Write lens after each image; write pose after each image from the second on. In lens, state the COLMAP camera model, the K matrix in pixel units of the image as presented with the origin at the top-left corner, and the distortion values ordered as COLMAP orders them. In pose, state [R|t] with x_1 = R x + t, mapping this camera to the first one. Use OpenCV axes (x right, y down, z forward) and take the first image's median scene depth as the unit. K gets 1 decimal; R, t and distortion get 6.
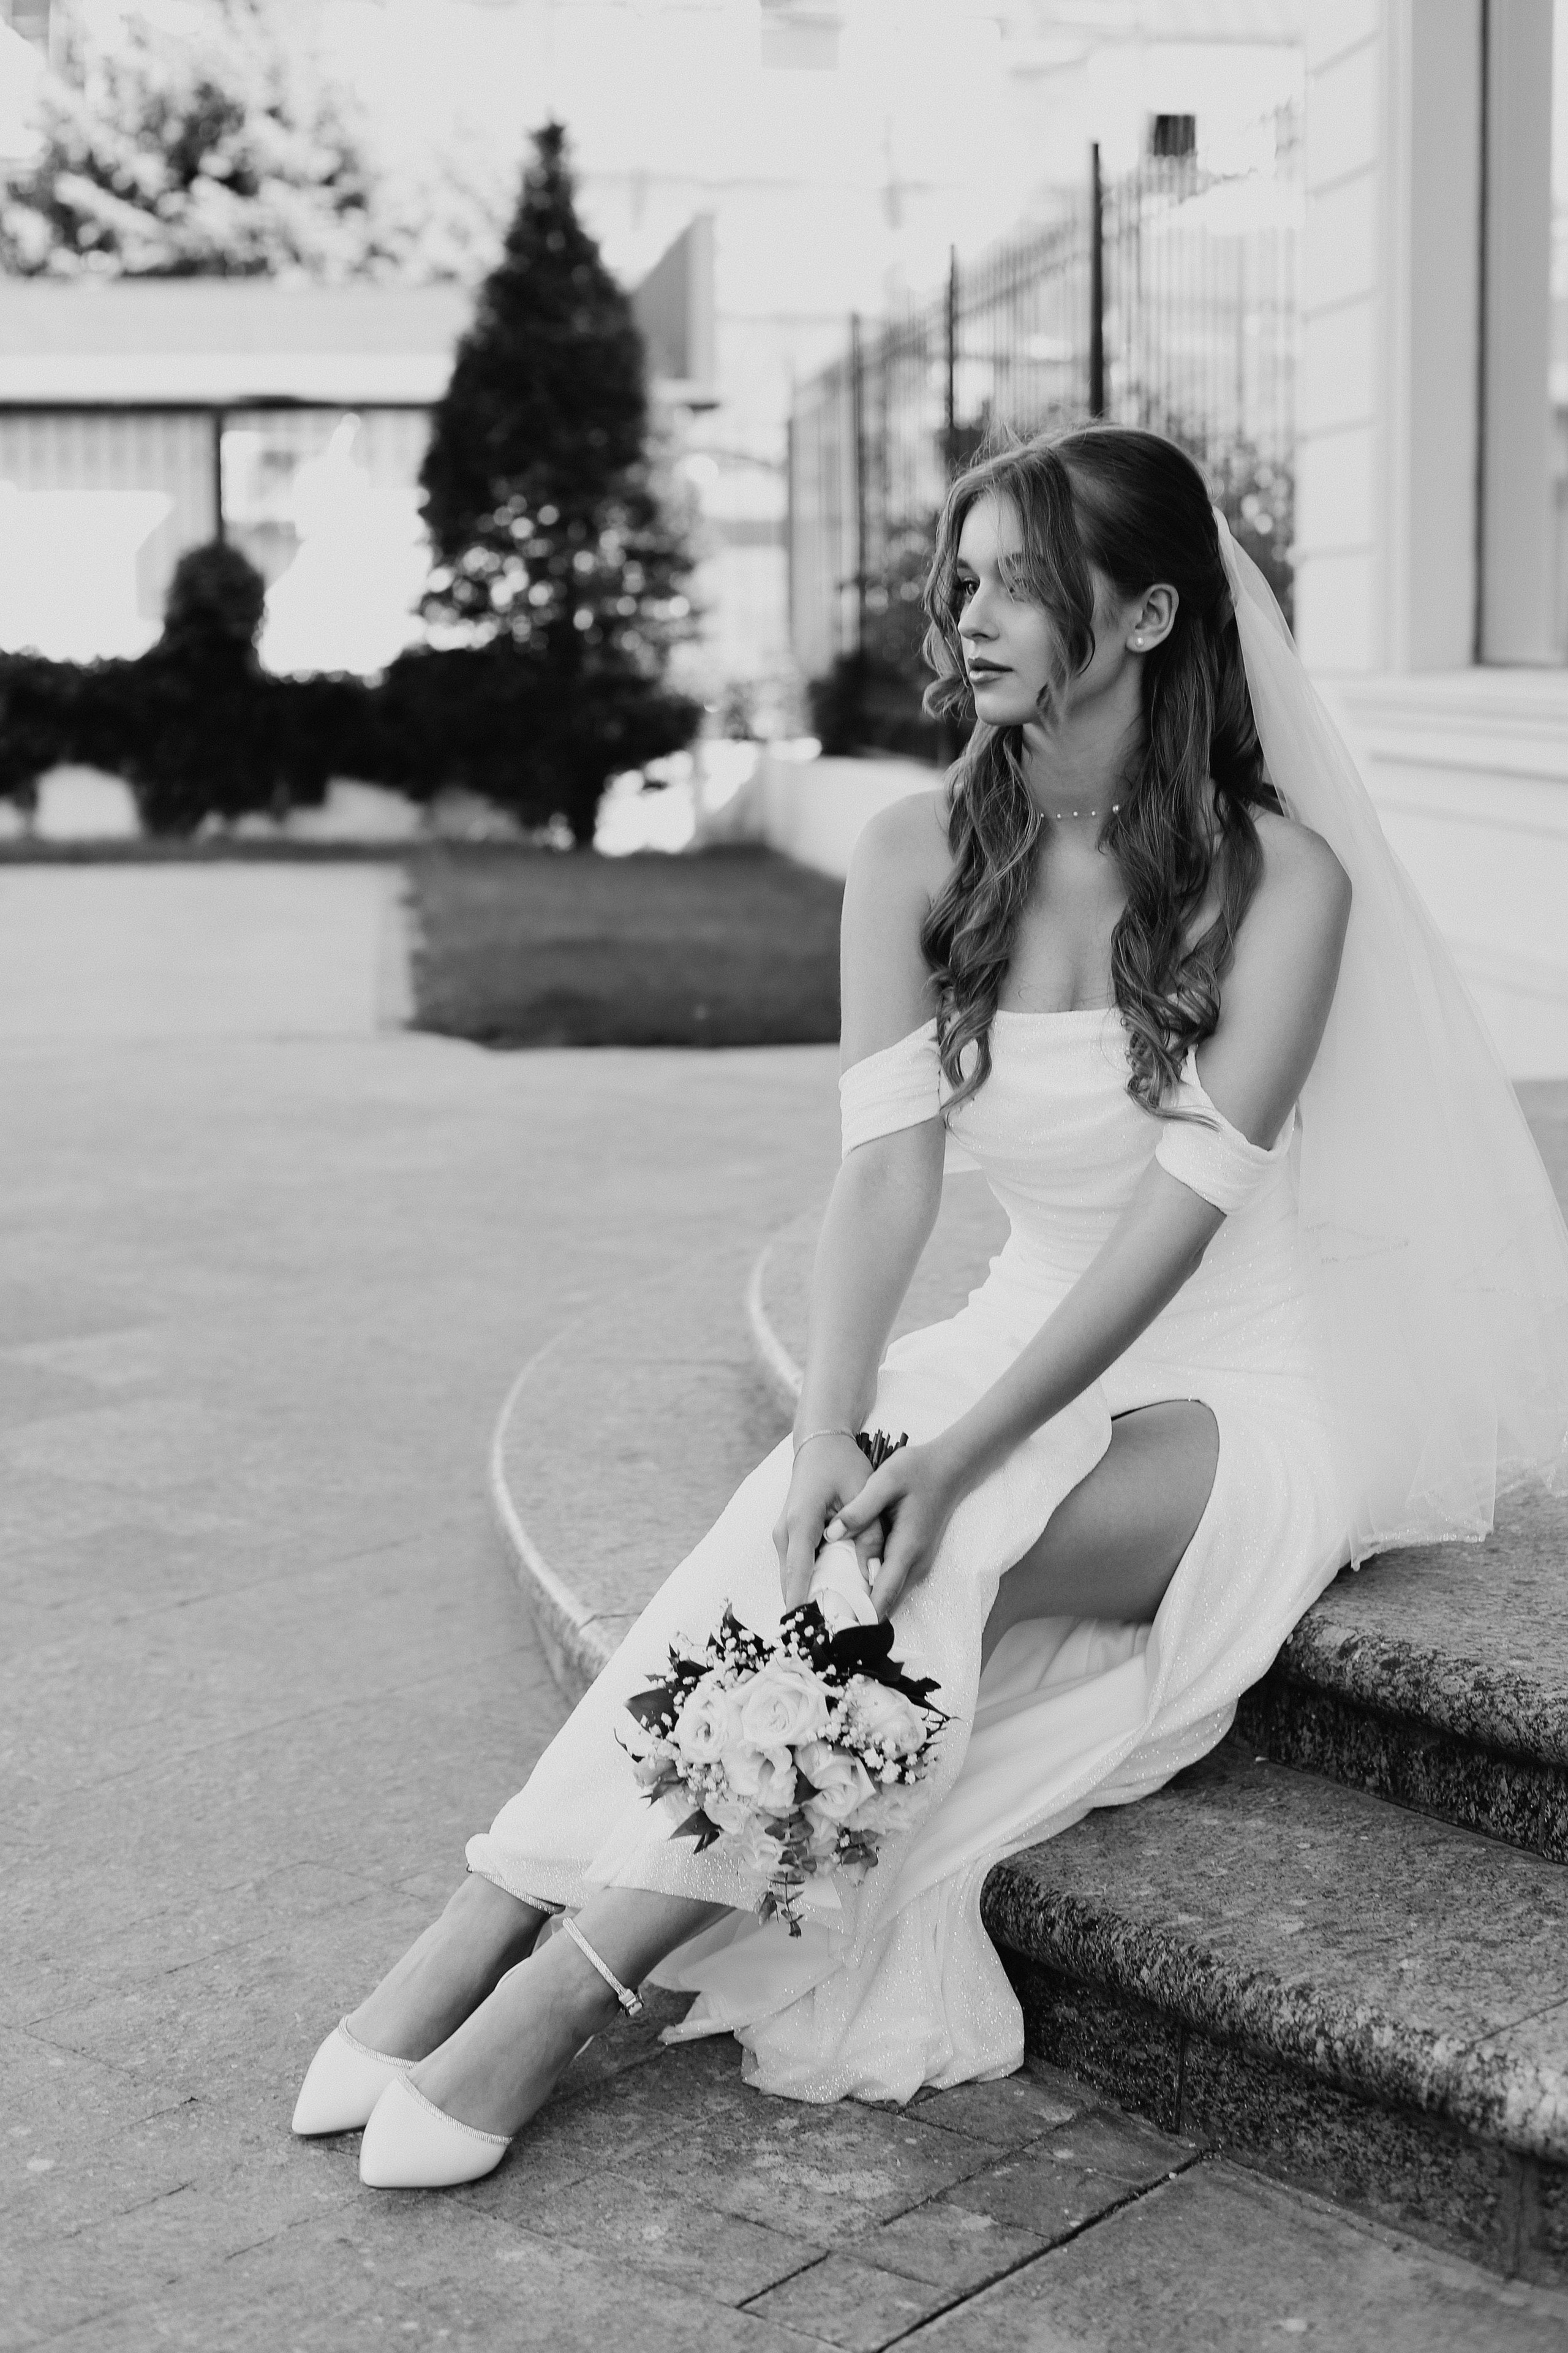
lens RADIAL K [[3523.8, 0, 784.0], [0, 3523.8, 1176.5], [0, 0, 1]] dist [-0.132147, 0.086815]
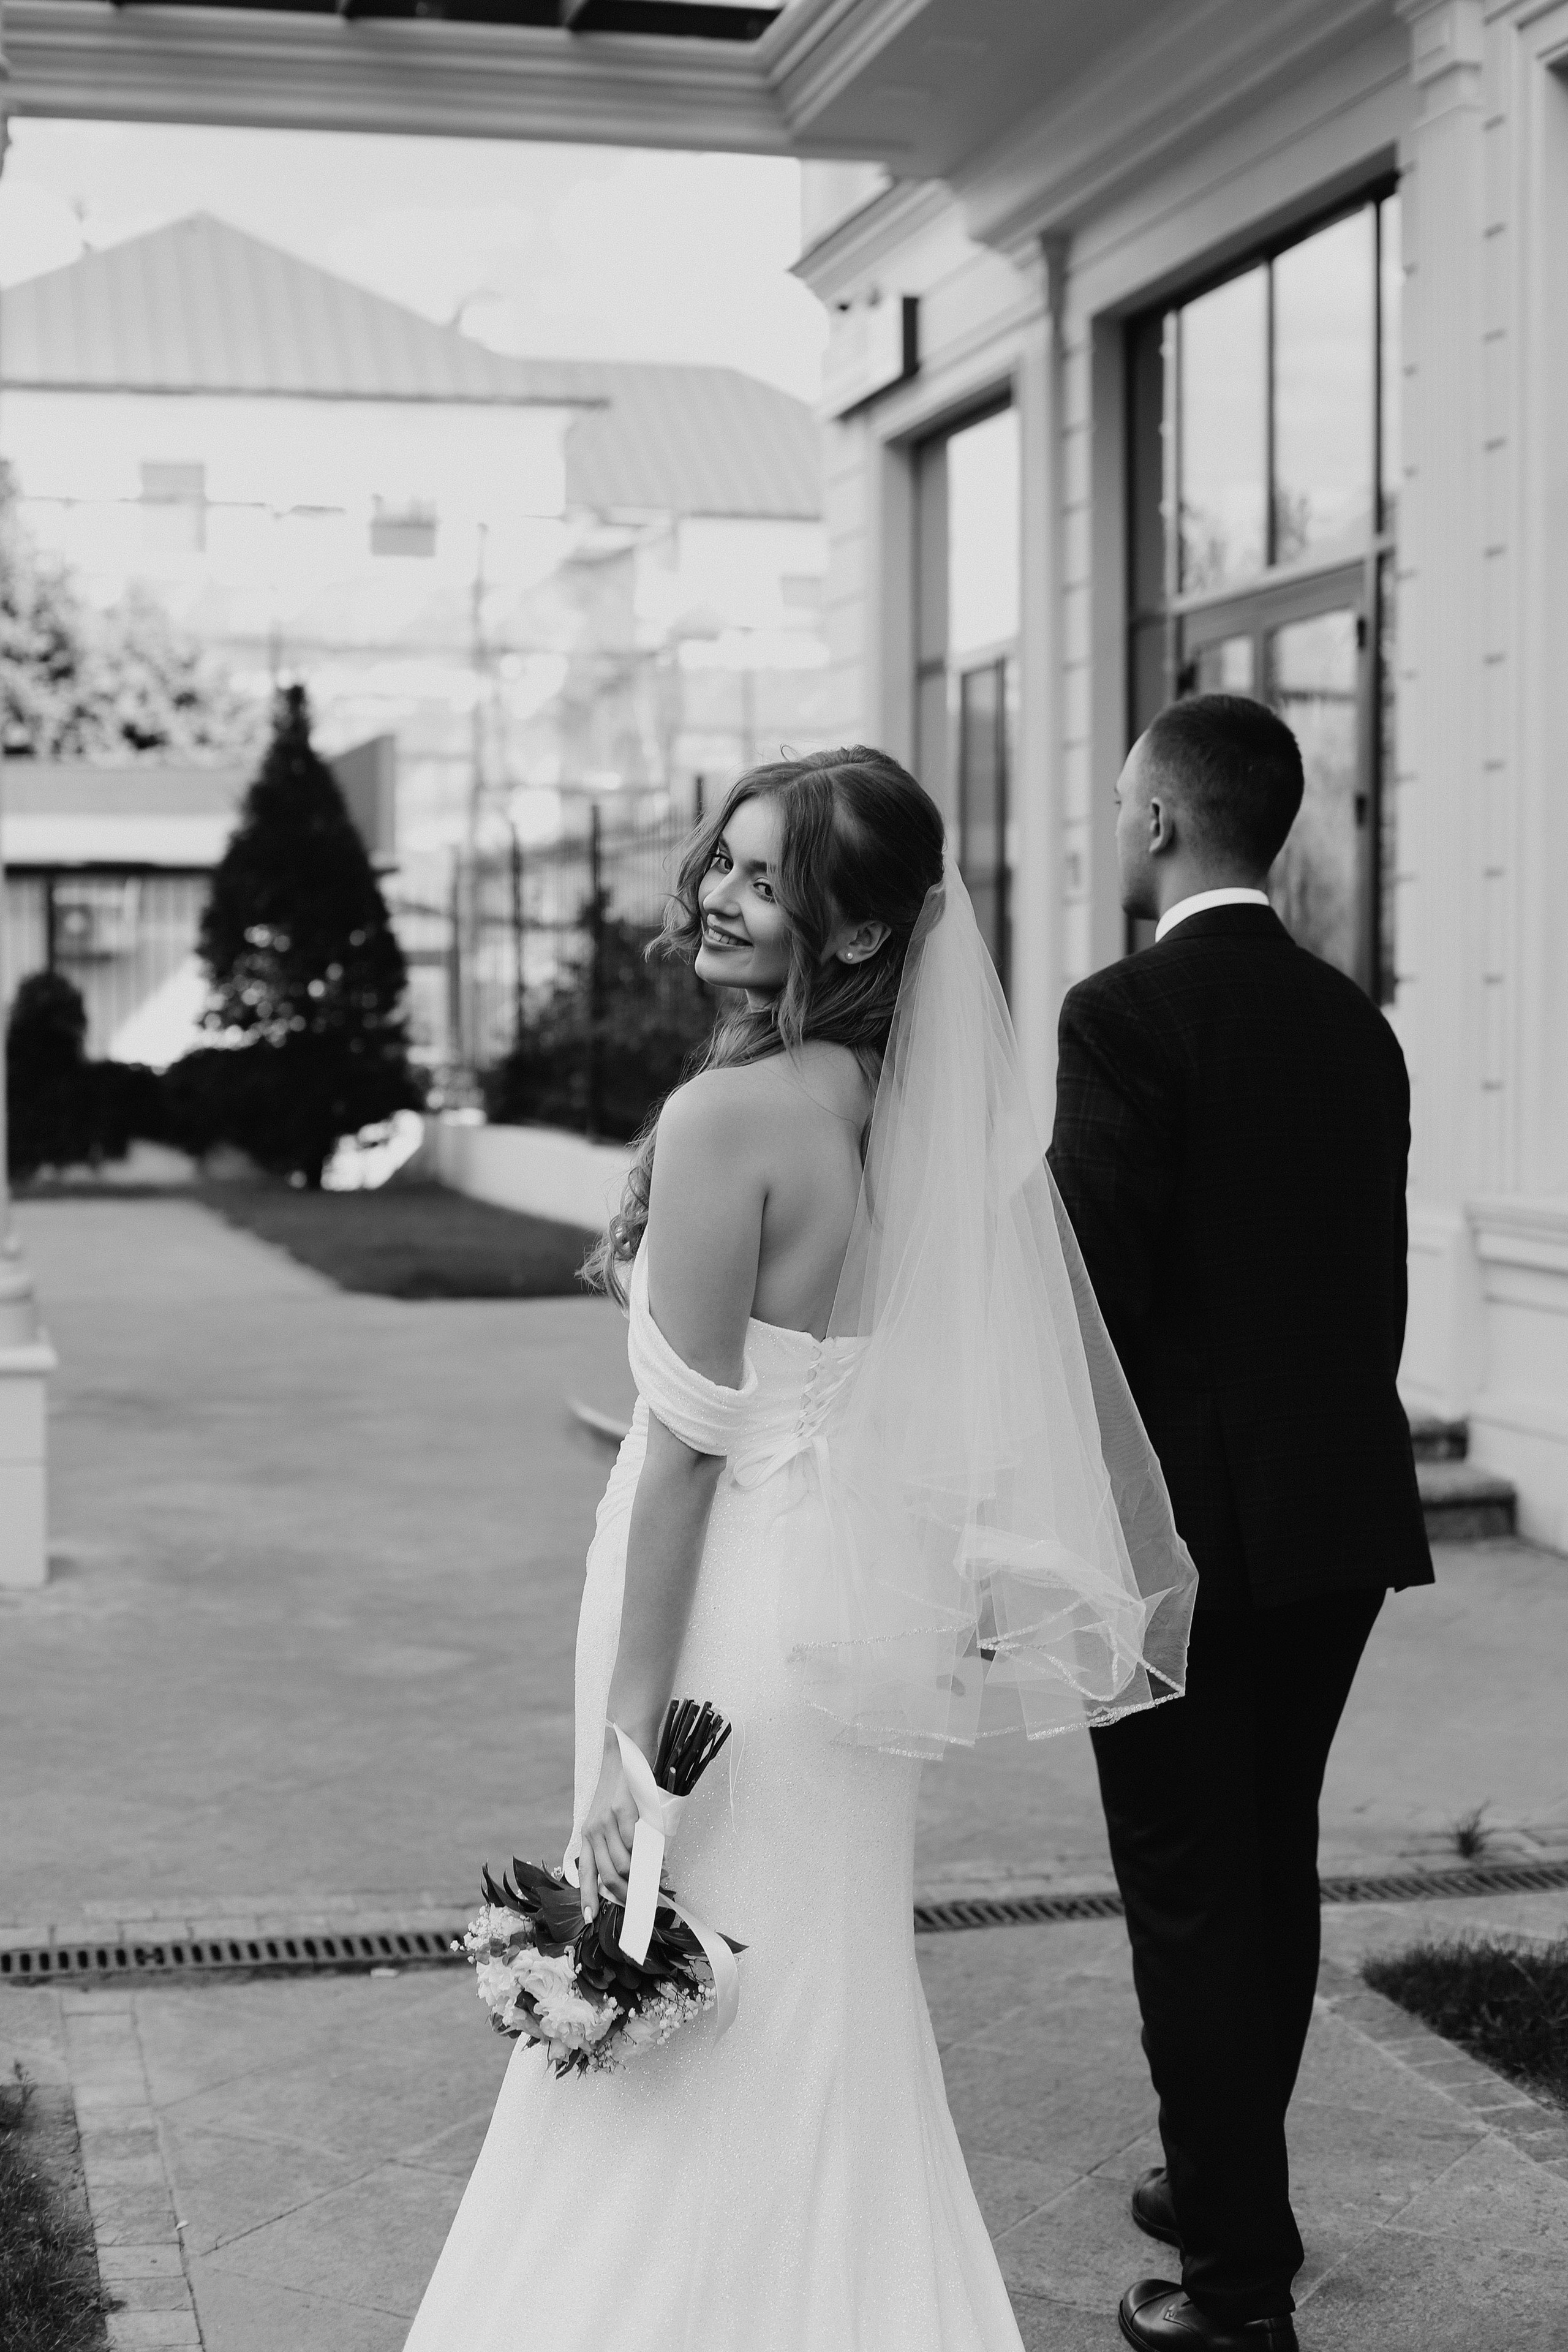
lens RADIAL K [[3522.6, 0, 784.0], [0, 3522.6, 1176.0], [0, 0, 1]] dist [-0.132147, 0.086815]
pose [[0.990271, -0.007743, 0.138935, -0.065552], [0.020491, 0.995680, -0.090557, 0.033004], [-0.137634, 0.092523, 0.986152, -0.412382]]
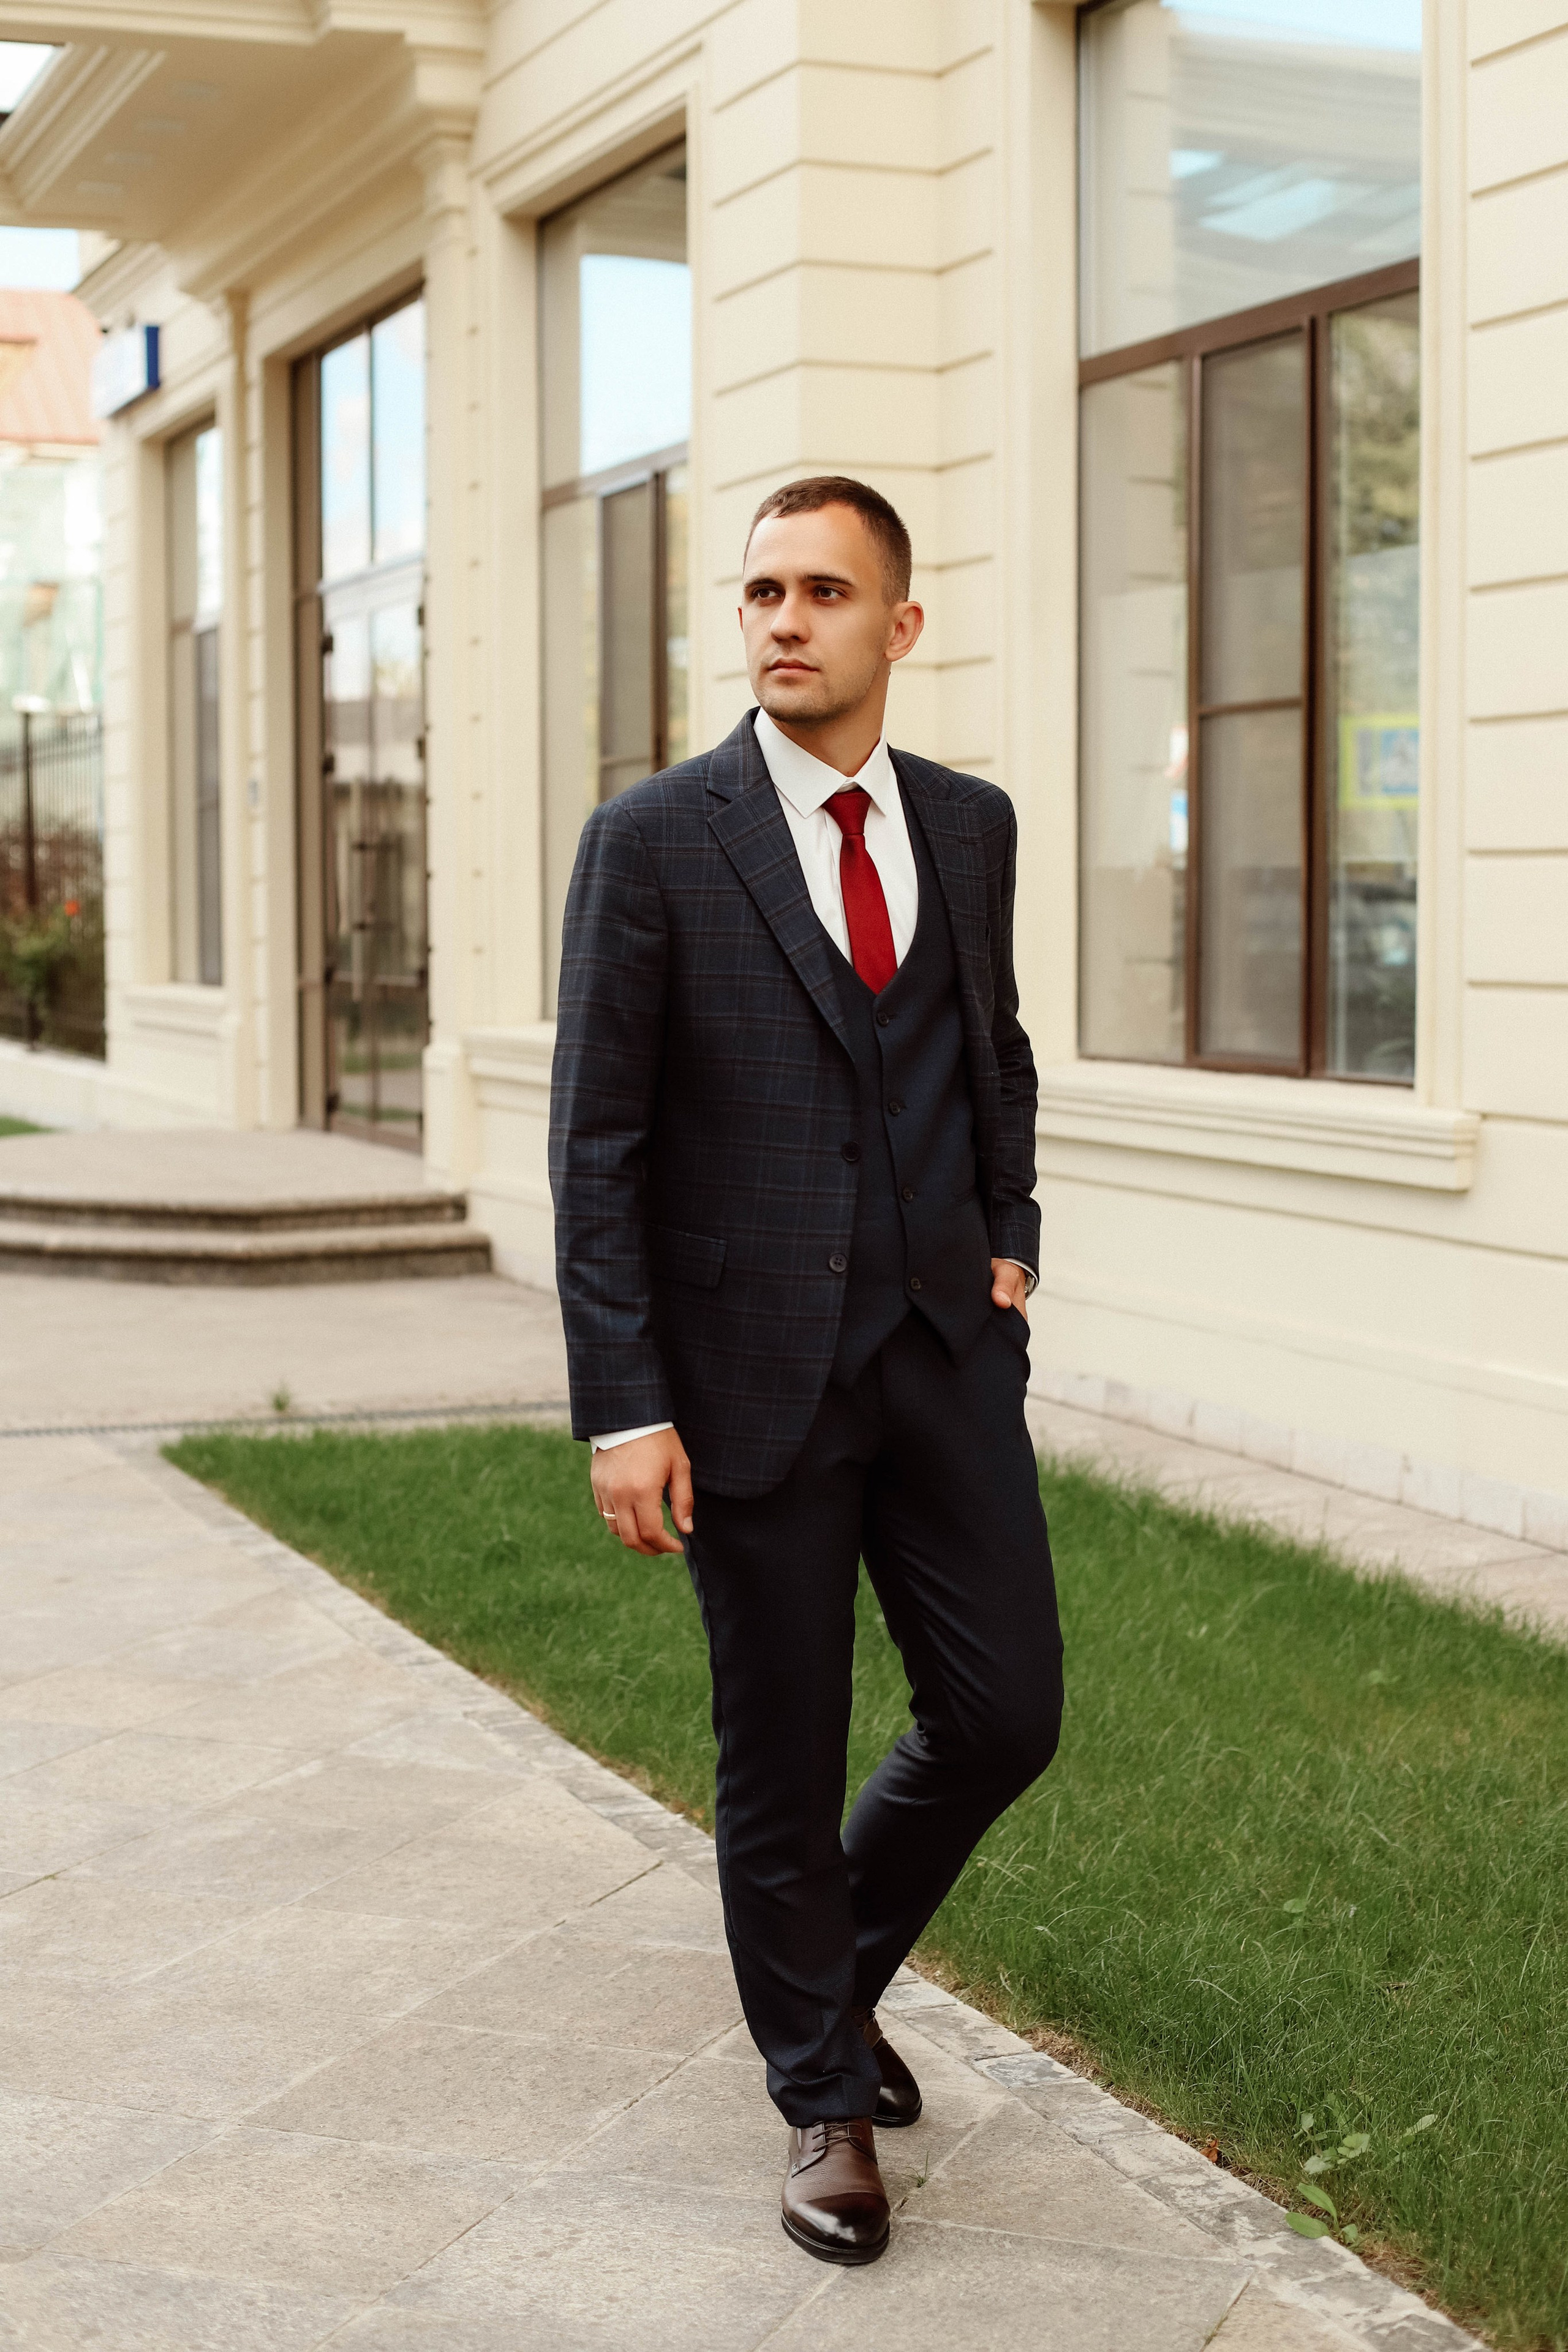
lens RADIAL K [[3676.1, 0, 784.0], [0, 3676.1, 1176.0], [0, 0, 1]] dist [-0.070708, 0.051970]
pose [[0.965655, -0.017824, 0.259216, -0.024616], [0.036823, 0.996963, -0.068627, 0.076024], [-0.257206, 0.075815, 0.963378, -0.660667]]
